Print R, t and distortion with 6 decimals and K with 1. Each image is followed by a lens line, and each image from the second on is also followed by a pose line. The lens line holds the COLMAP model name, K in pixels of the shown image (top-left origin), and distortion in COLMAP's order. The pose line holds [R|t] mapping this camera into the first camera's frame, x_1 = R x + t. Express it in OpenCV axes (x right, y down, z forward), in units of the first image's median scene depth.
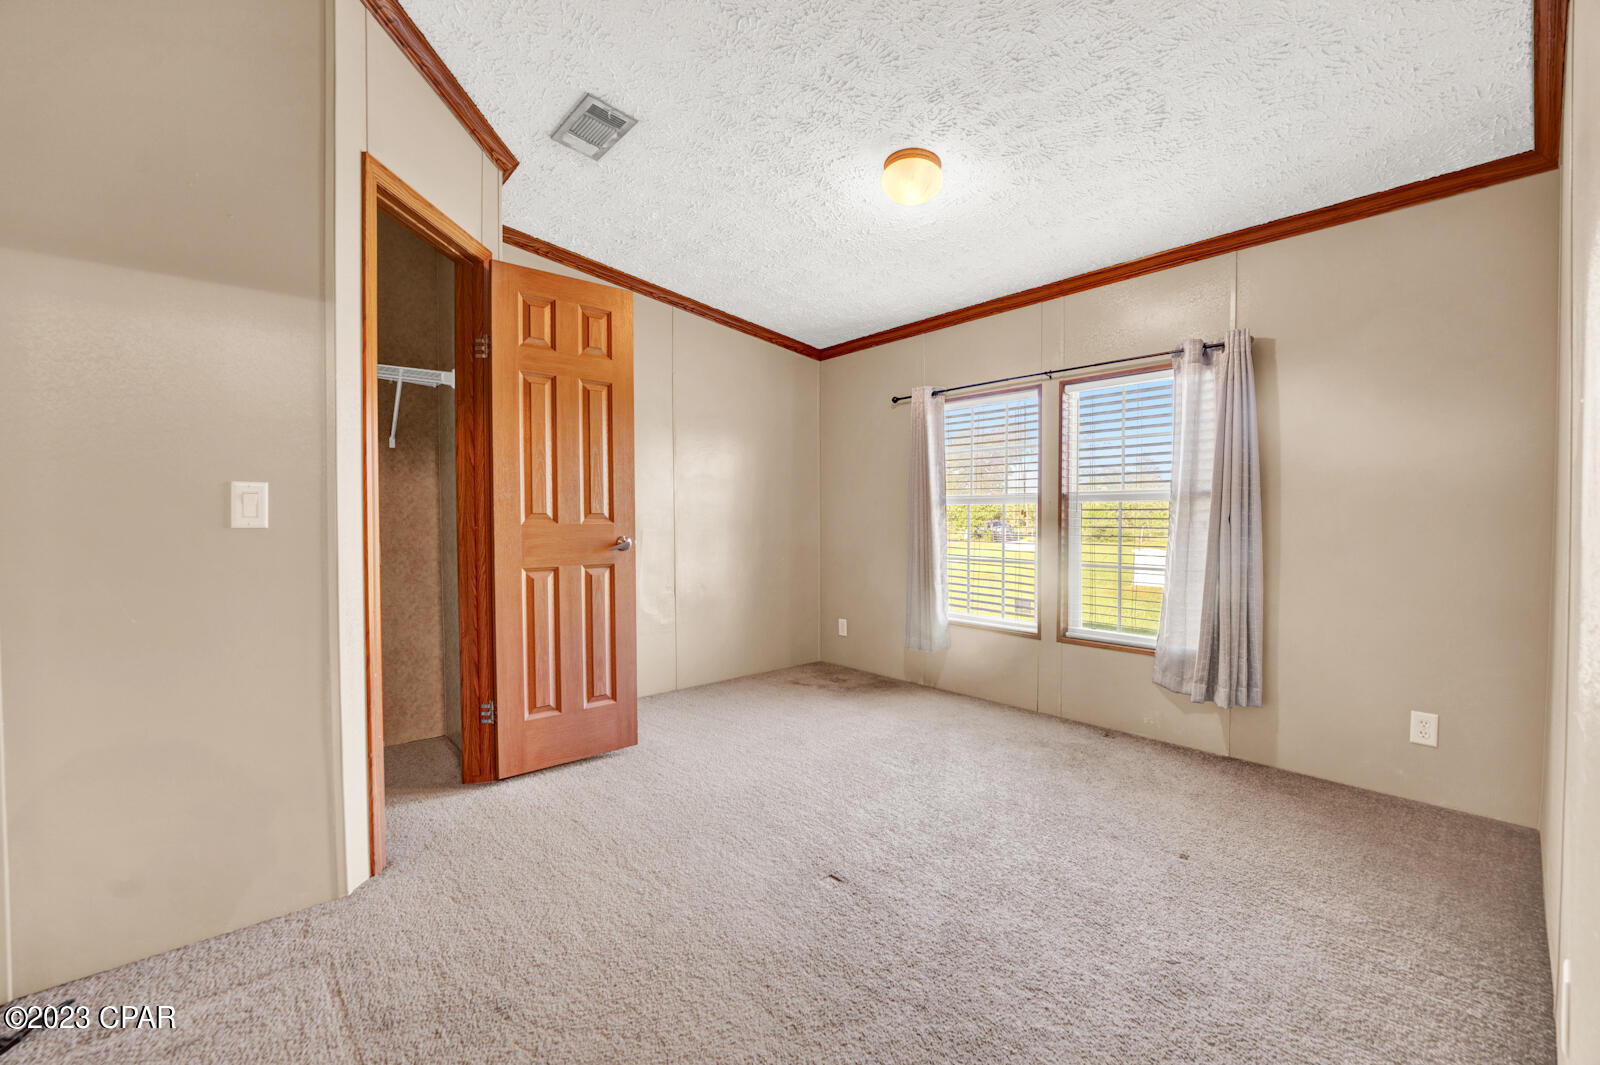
lens RADIAL K [[656.1, 0, 783.3], [0, 656.1, 530.5], [0, 0, 1]] dist [-0.029719, 0.002980]
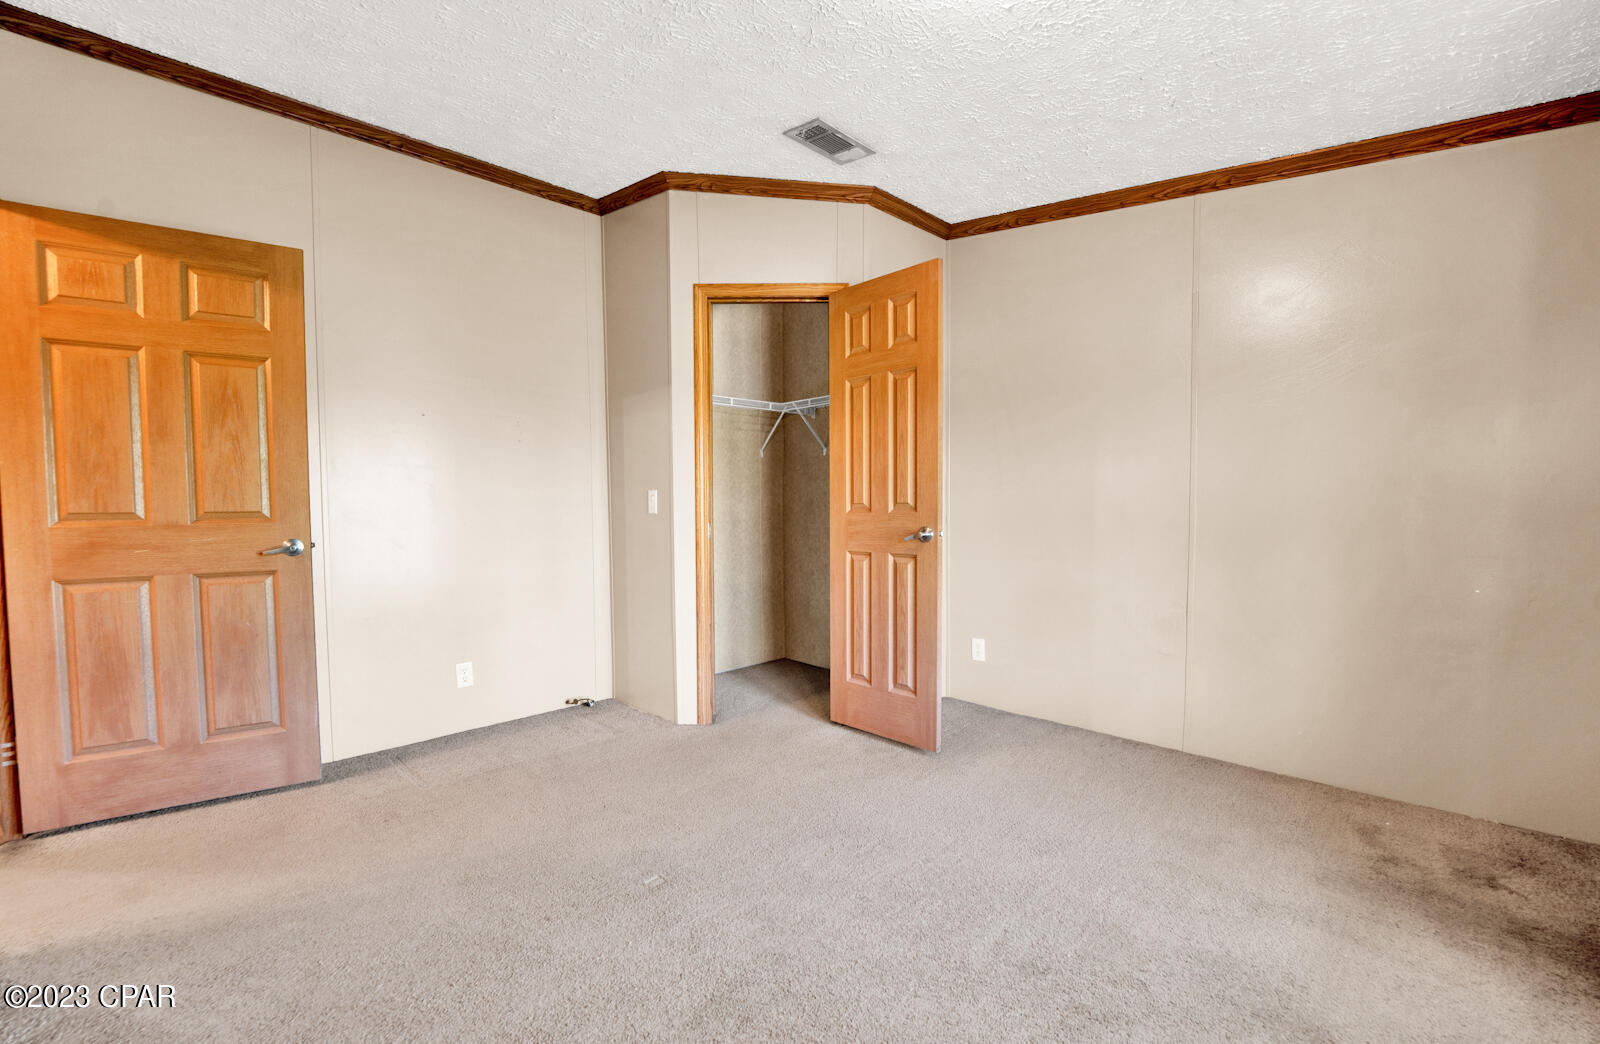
lens RADIAL K [[656.3, 0, 795.0], [0, 656.3, 534.5], [0, 0, 1]] dist [-0.023330, 0.000000]
pose [[0.058508, 0.046243, -0.997215, 0.729484], [-0.013207, 0.998875, 0.045545, -0.021983], [0.998200, 0.010506, 0.059053, 0.805832]]
